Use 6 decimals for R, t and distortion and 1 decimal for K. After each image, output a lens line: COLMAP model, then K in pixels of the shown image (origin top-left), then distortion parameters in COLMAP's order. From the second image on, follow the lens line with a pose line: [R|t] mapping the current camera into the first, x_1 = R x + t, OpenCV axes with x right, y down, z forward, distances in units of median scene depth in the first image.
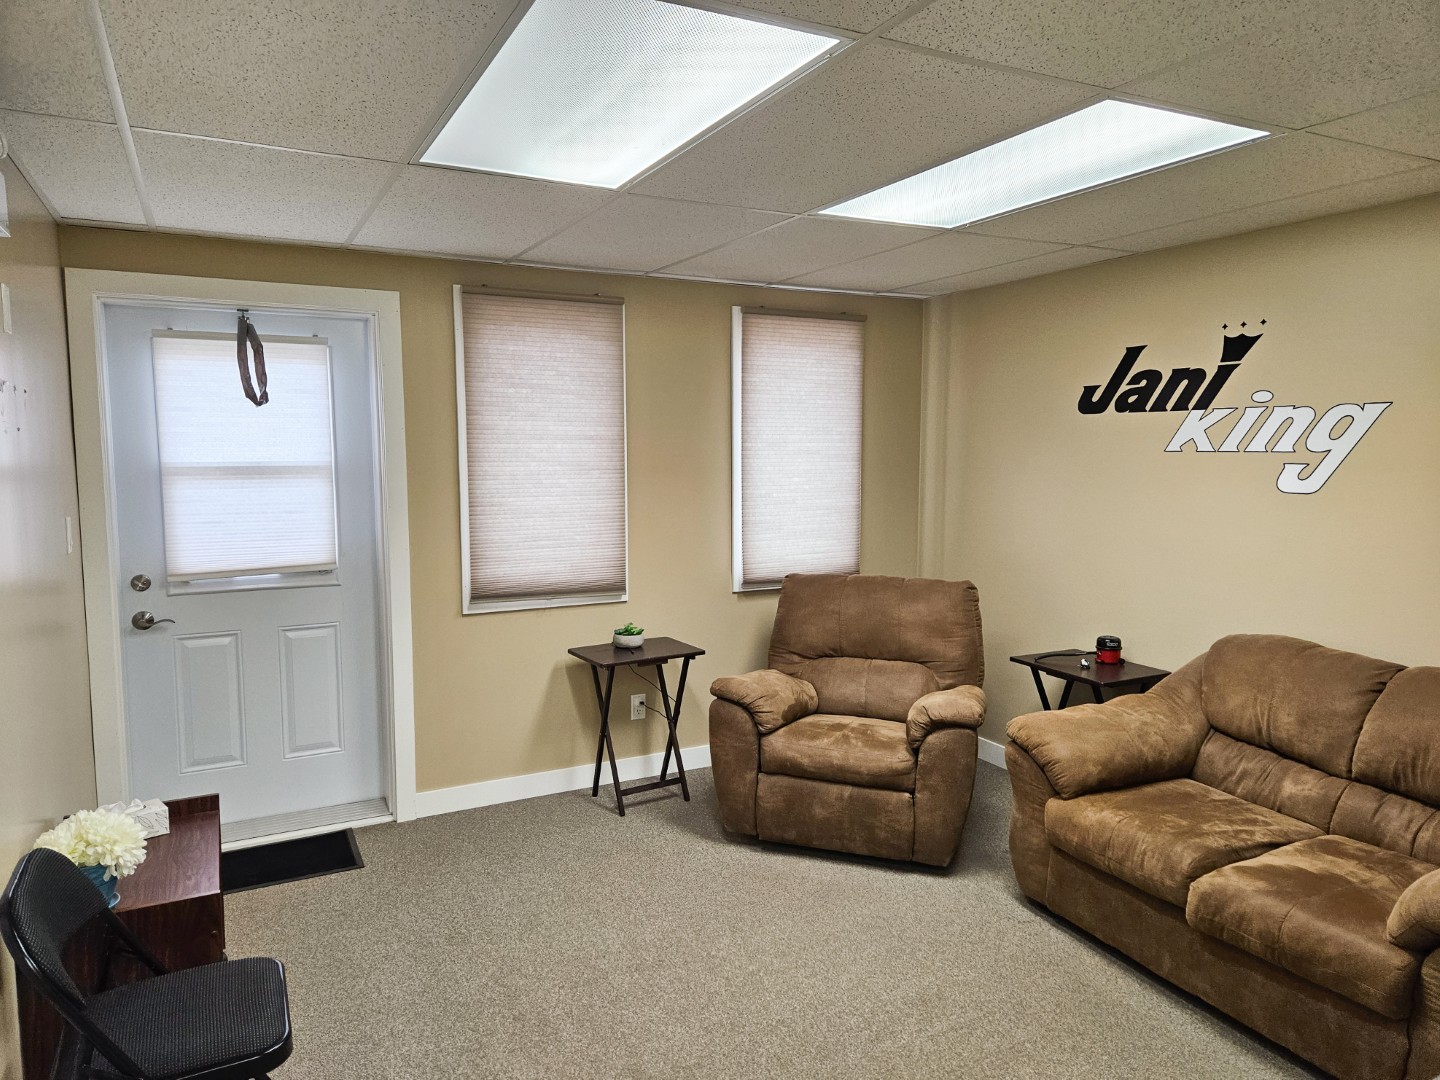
lens RADIAL K [[986.4, 0, 721.4], [0, 986.4, 536.7], [0, 0, 1]] dist [0.066687, -0.036122]
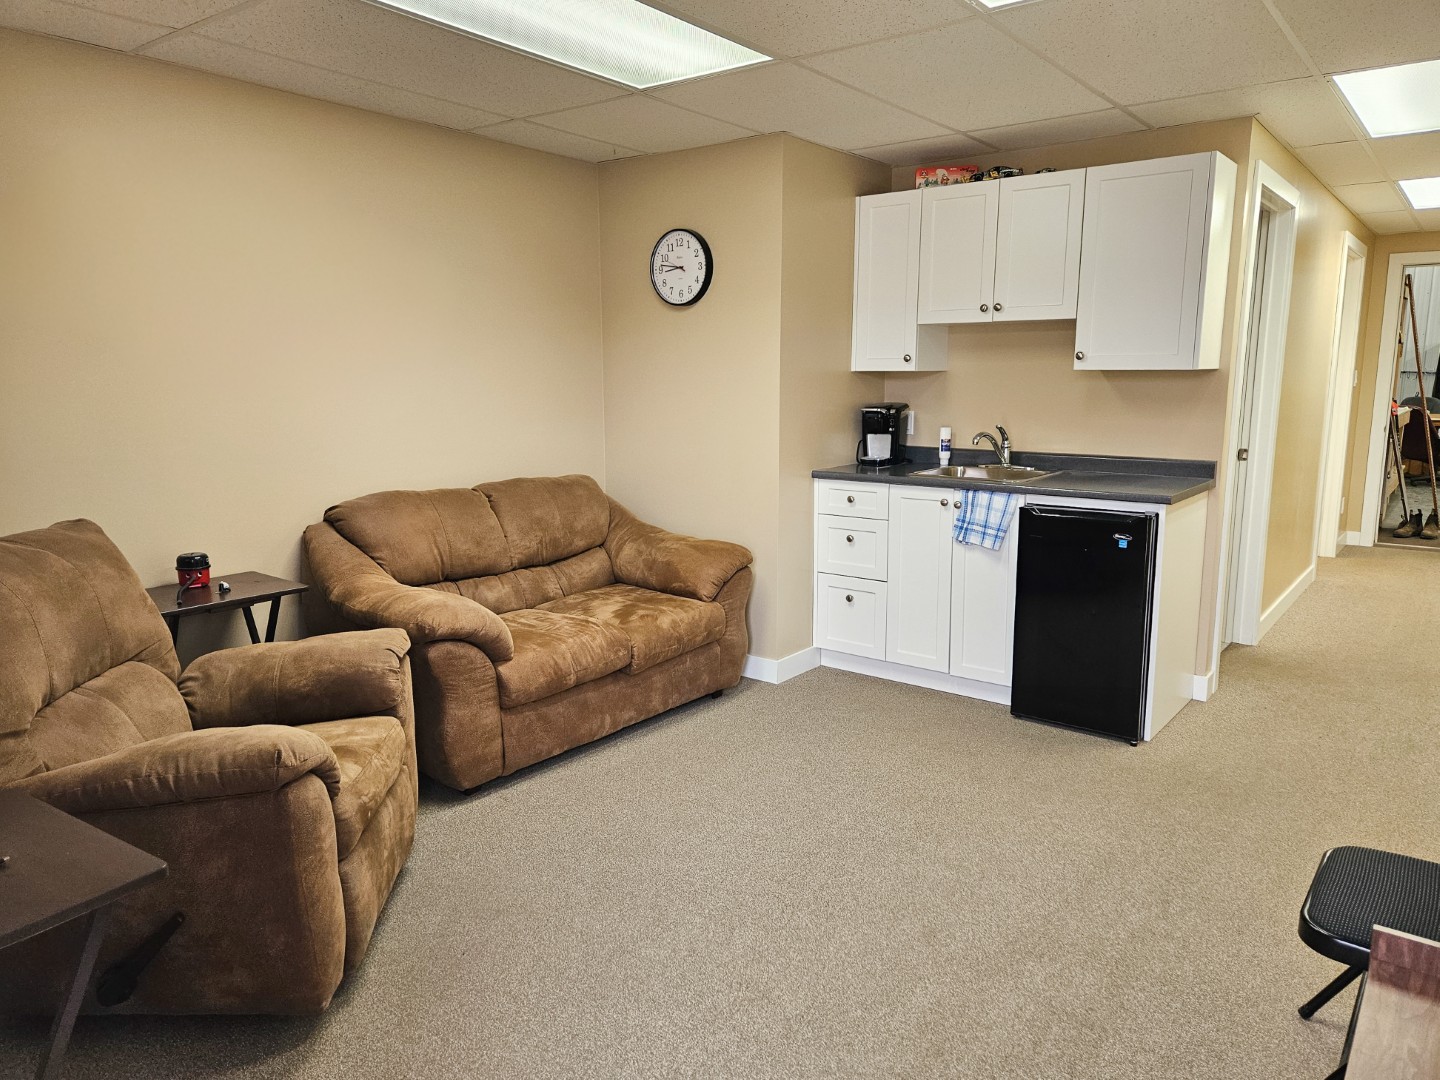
lens RADIAL K [[986.4, 0, 716.0], [0, 986.4, 531.5], [0, 0, 1]] dist [0.066687, -0.036122]
pose [[-0.423610, -0.147043, 0.893830, -0.544285], [0.089231, 0.975164, 0.202712, -0.046664], [-0.901439, 0.165628, -0.399969, 1.013800]]
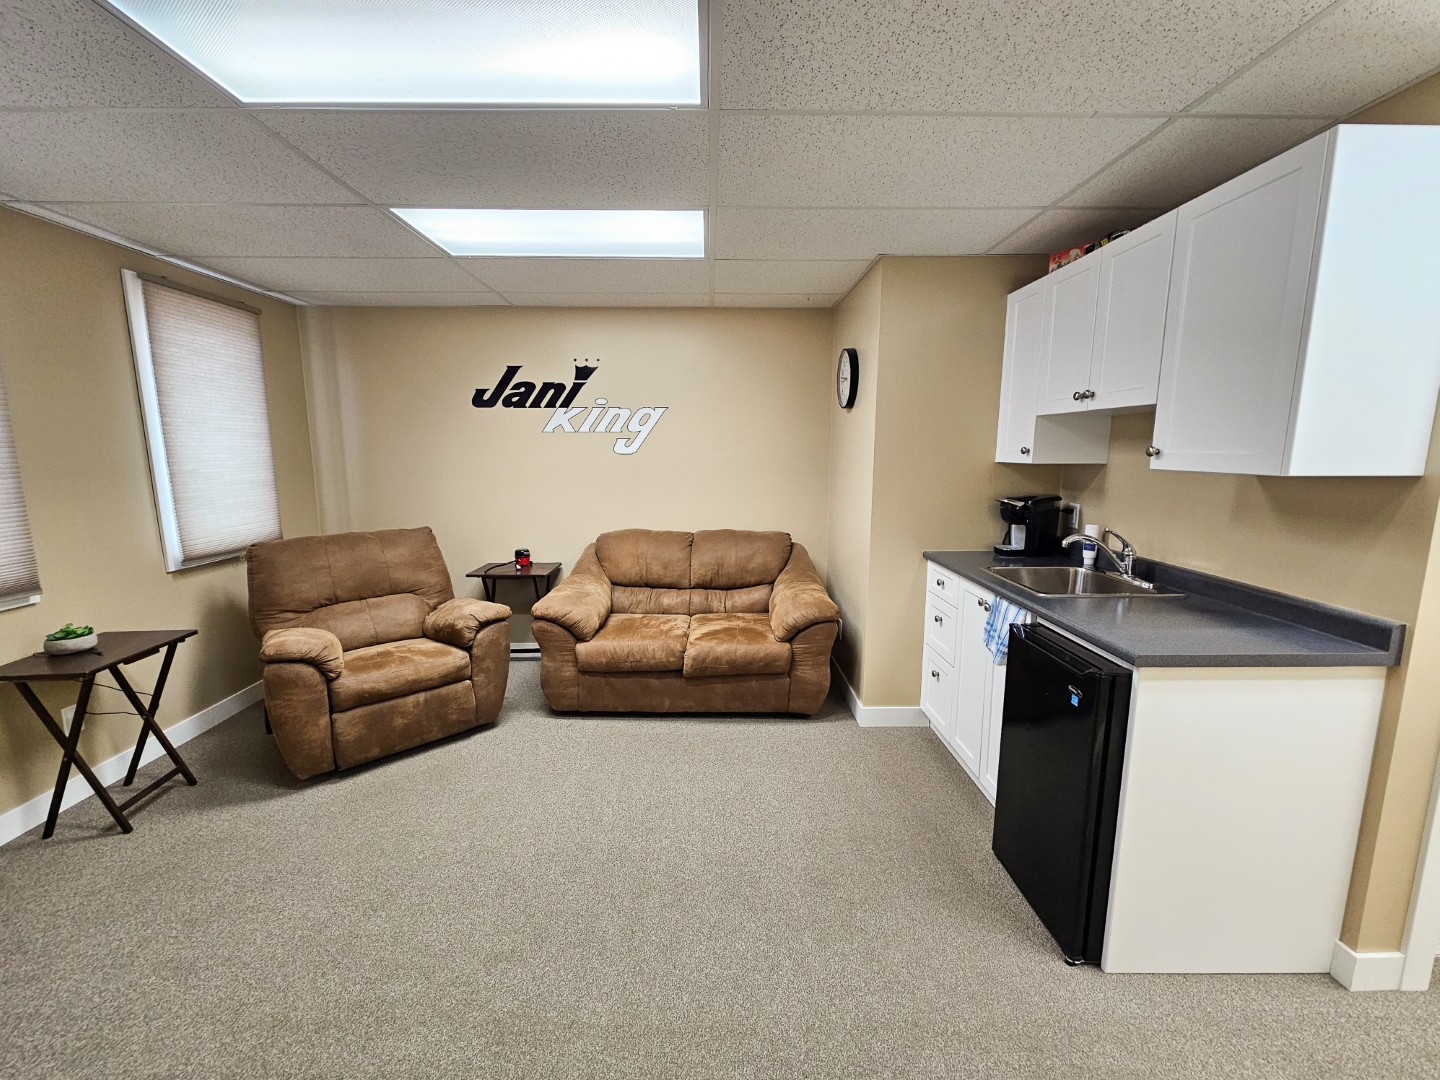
lens RADIAL K [[595.7, 0, 721.8], [0, 595.7, 540.1], [0, 0, 1]] dist [0.003823, 0.000101]
pose [[0.442497, -0.138061, 0.886079, -0.339683], [0.085656, 0.990067, 0.111488, 0.007267], [-0.892670, 0.026565, 0.449928, 0.304536]]
